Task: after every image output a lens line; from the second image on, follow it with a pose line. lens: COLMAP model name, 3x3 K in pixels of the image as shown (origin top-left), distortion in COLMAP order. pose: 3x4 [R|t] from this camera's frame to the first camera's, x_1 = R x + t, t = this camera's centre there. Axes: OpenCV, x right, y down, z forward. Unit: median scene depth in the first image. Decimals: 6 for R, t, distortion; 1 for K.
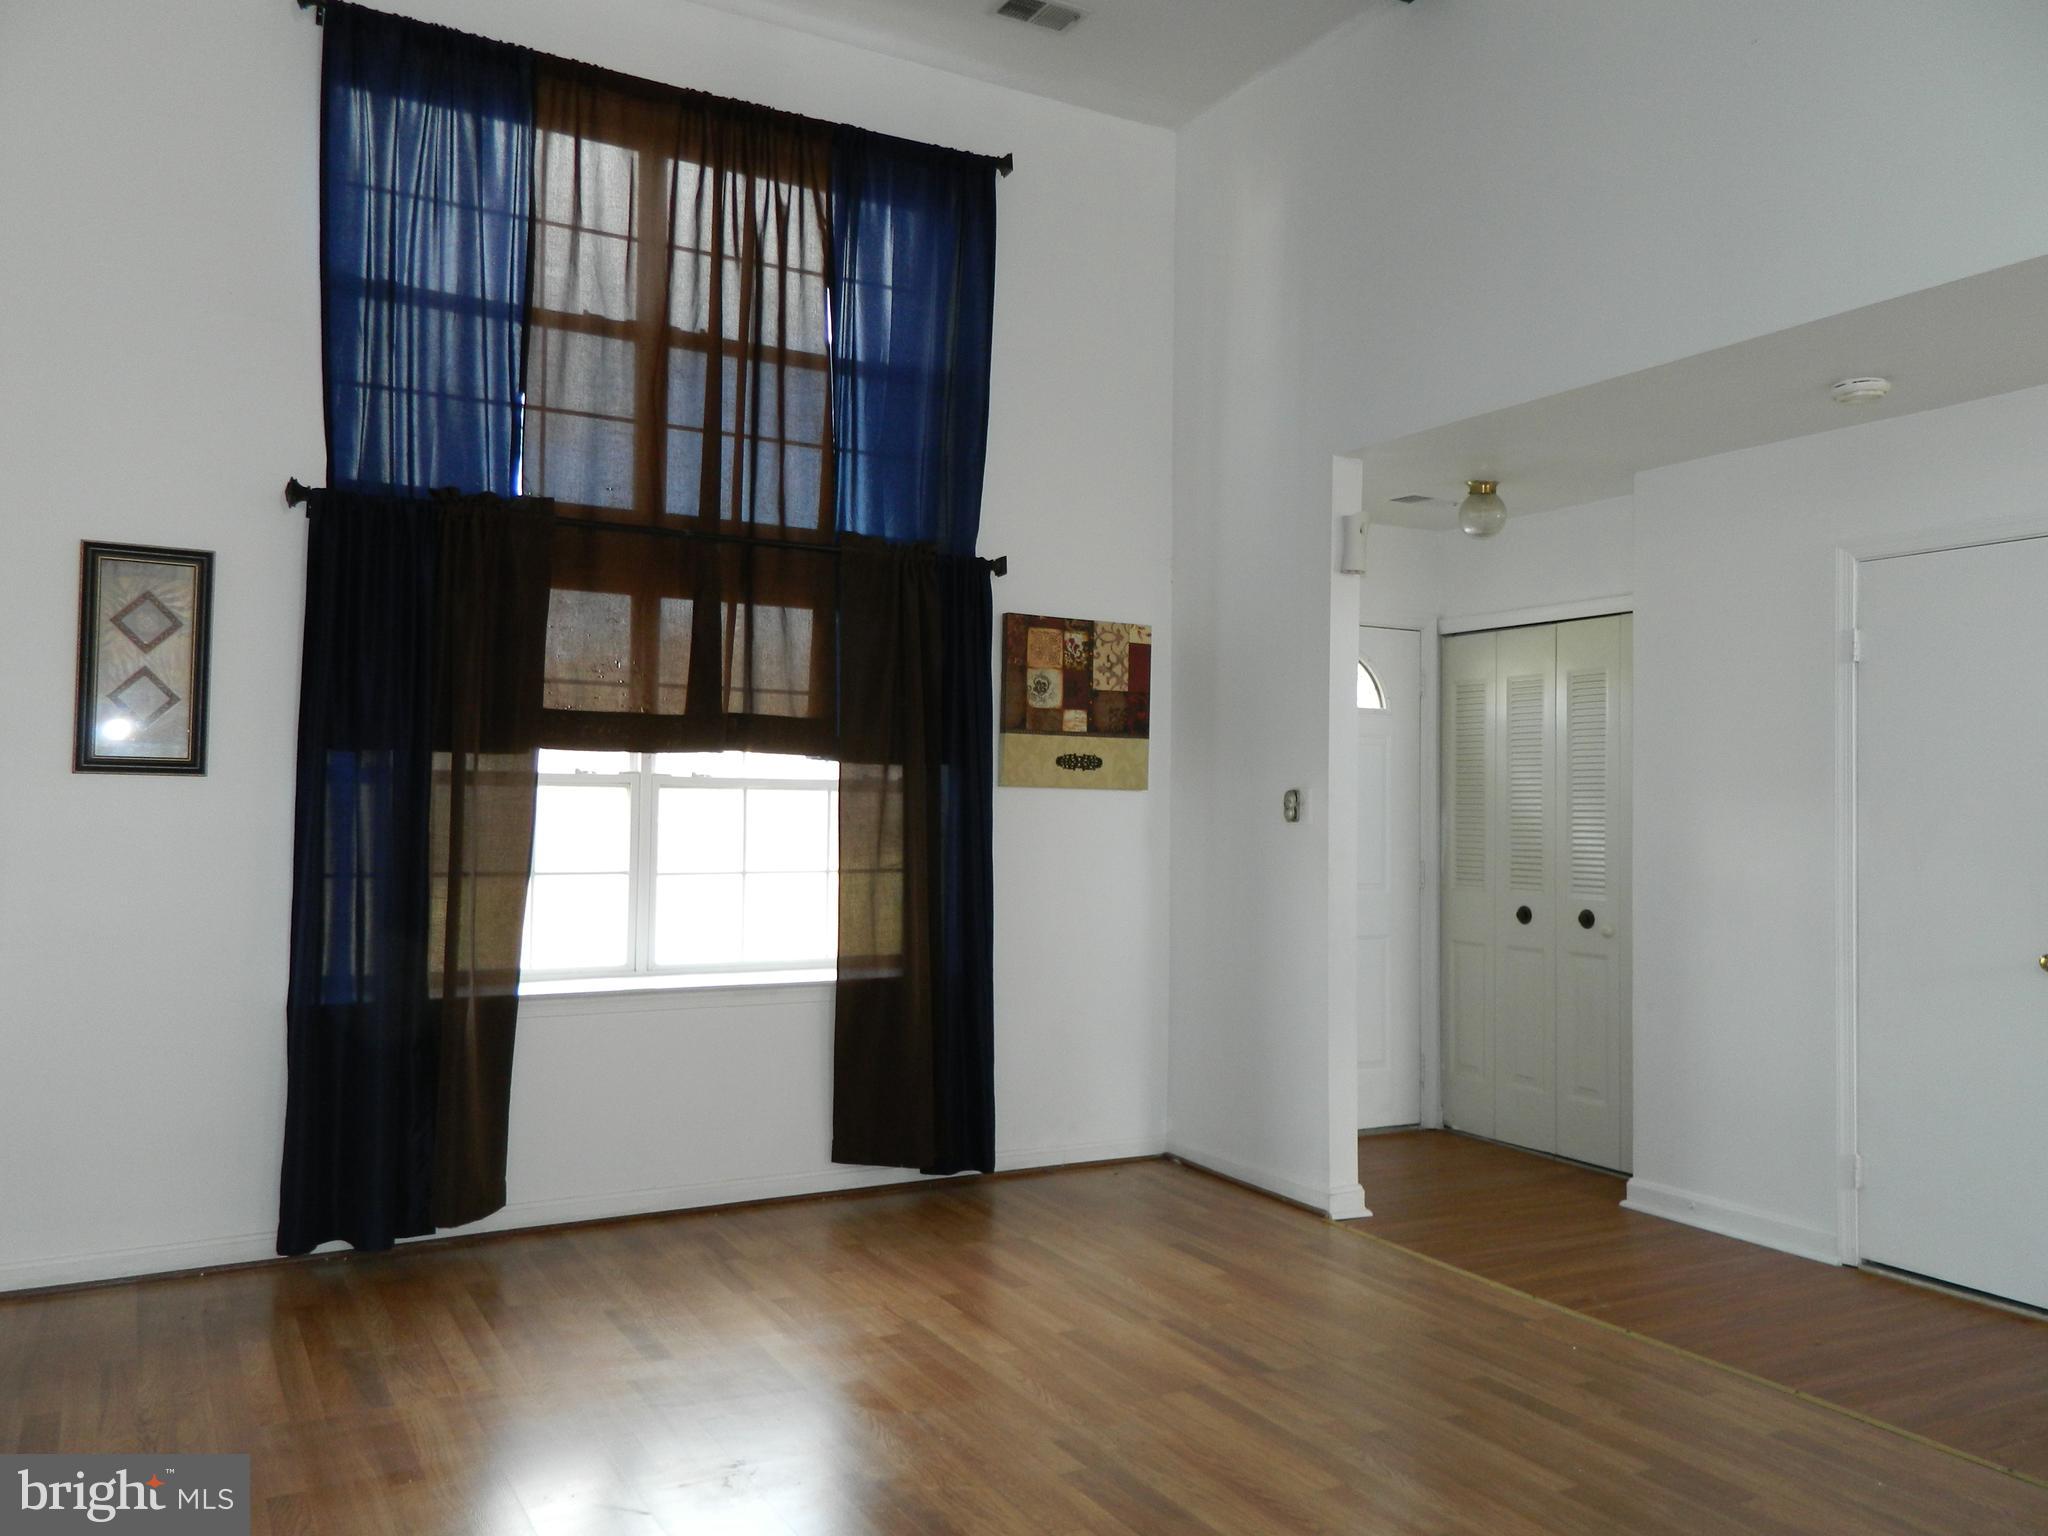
lens RADIAL K [[1554.4, 0, 1024.0], [0, 1554.4, 768.0], [0, 0, 1]] dist [0.016934, -0.007574]
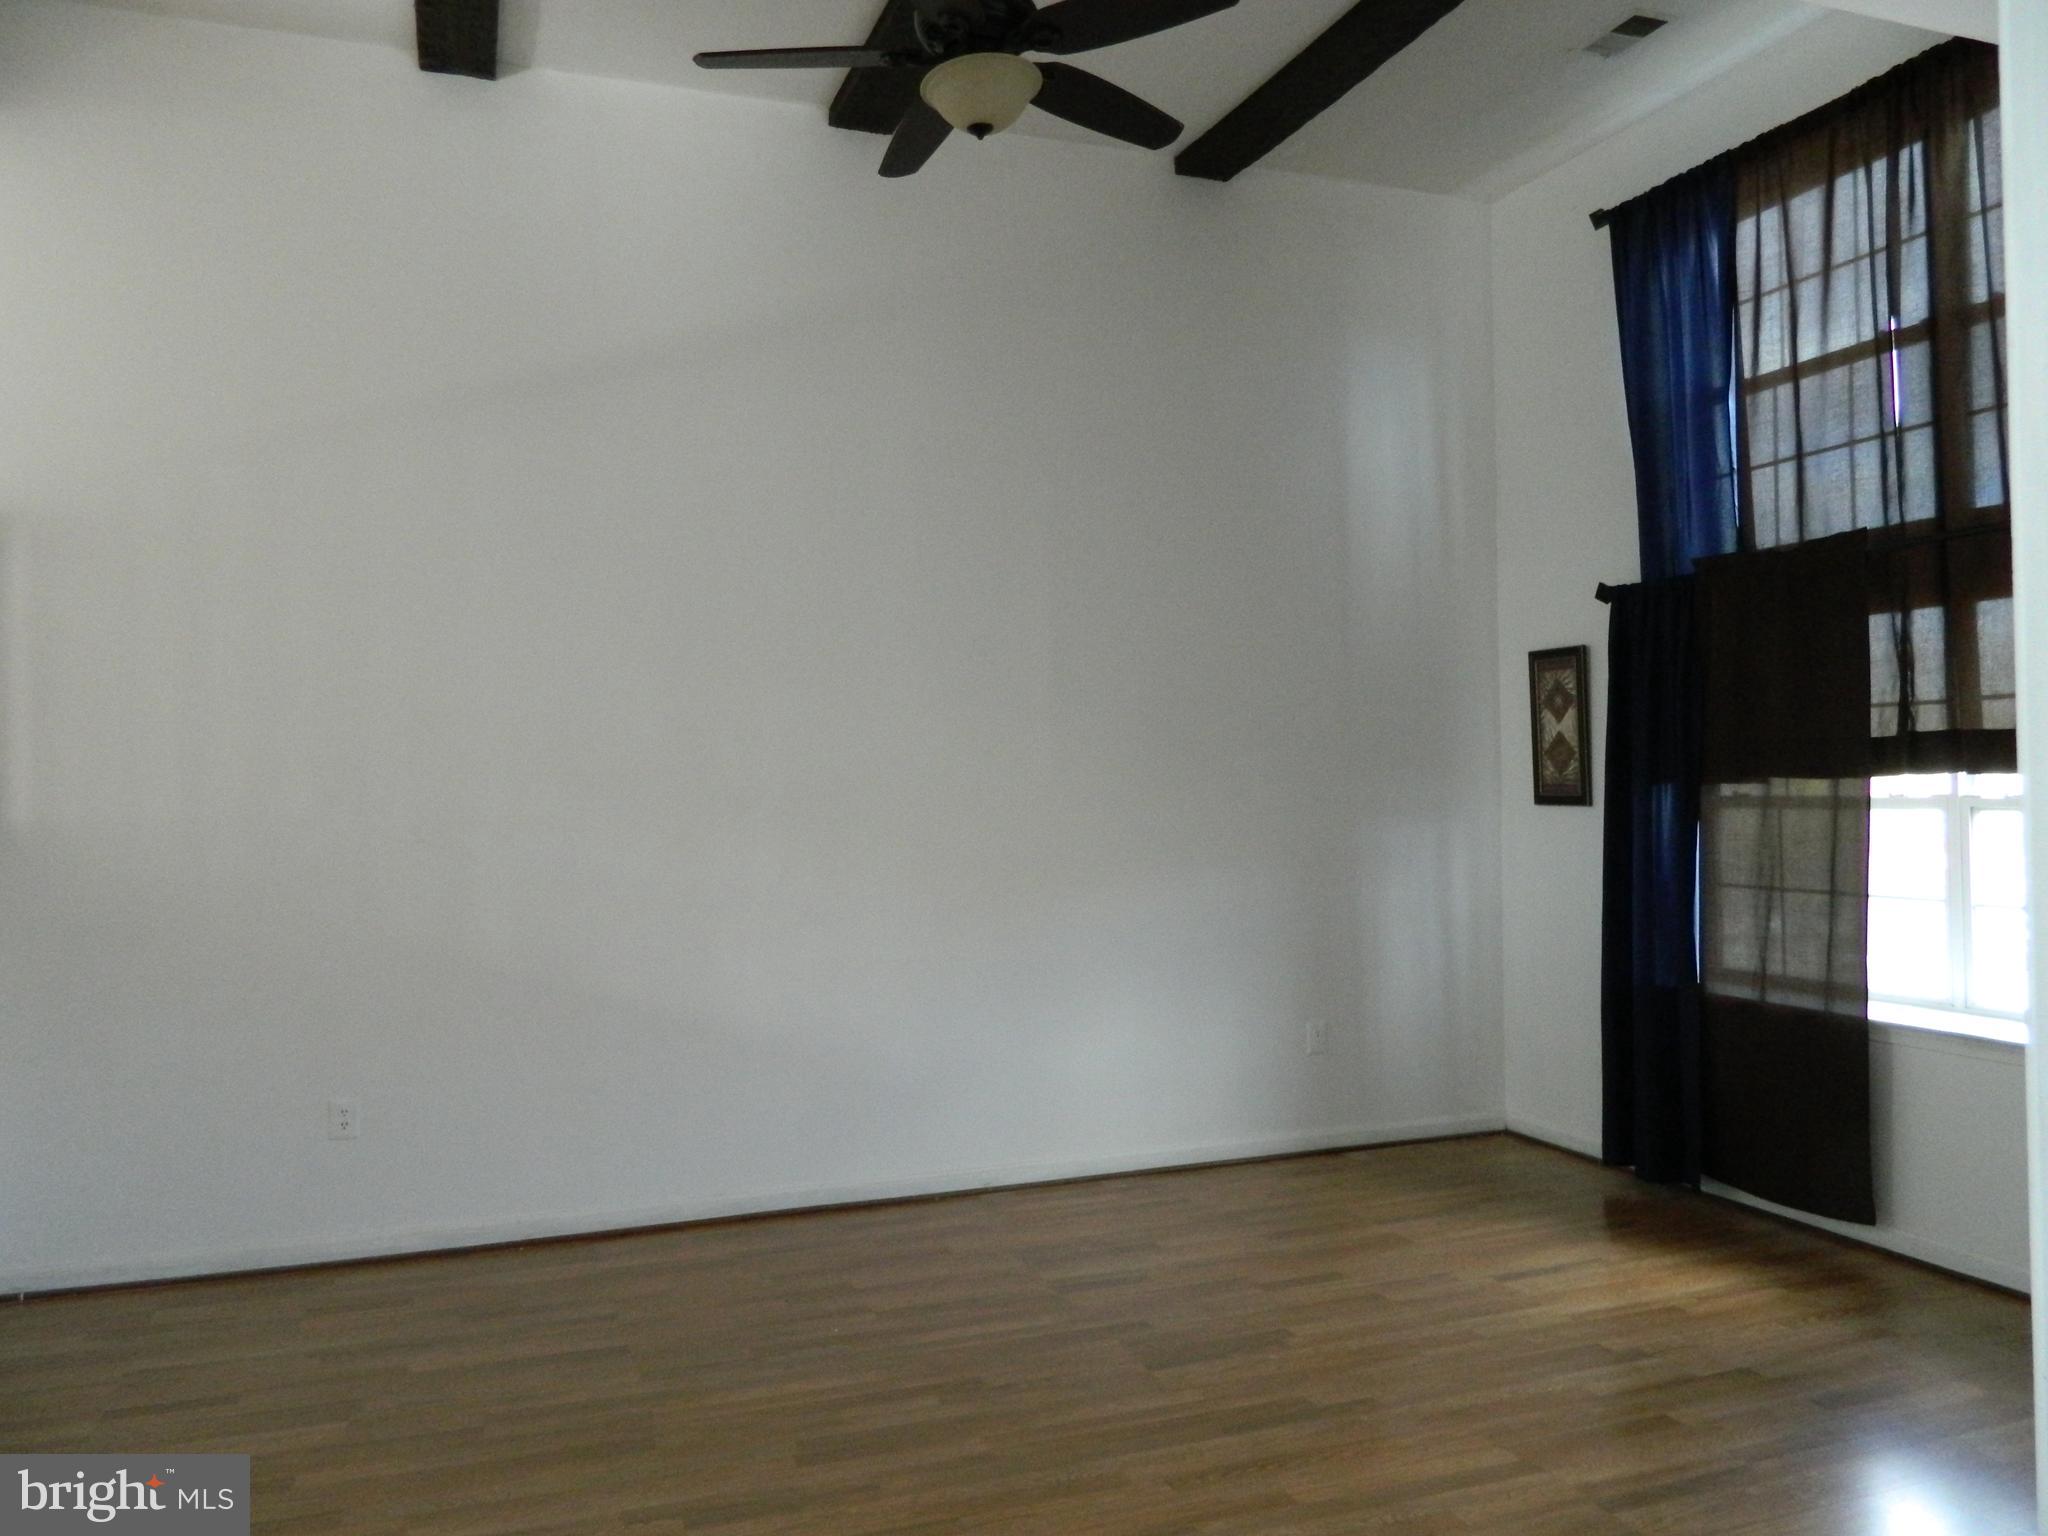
lens RADIAL K [[1518.8, 0, 1048.8], [0, 1518.8, 712.7], [0, 0, 1]] dist [0.011229, 0.007305]
pose [[-0.132899, -0.067042, -0.988860, 0.770914], [0.023895, 0.997203, -0.070820, 0.006453], [0.990841, -0.033041, -0.130925, 0.609530]]
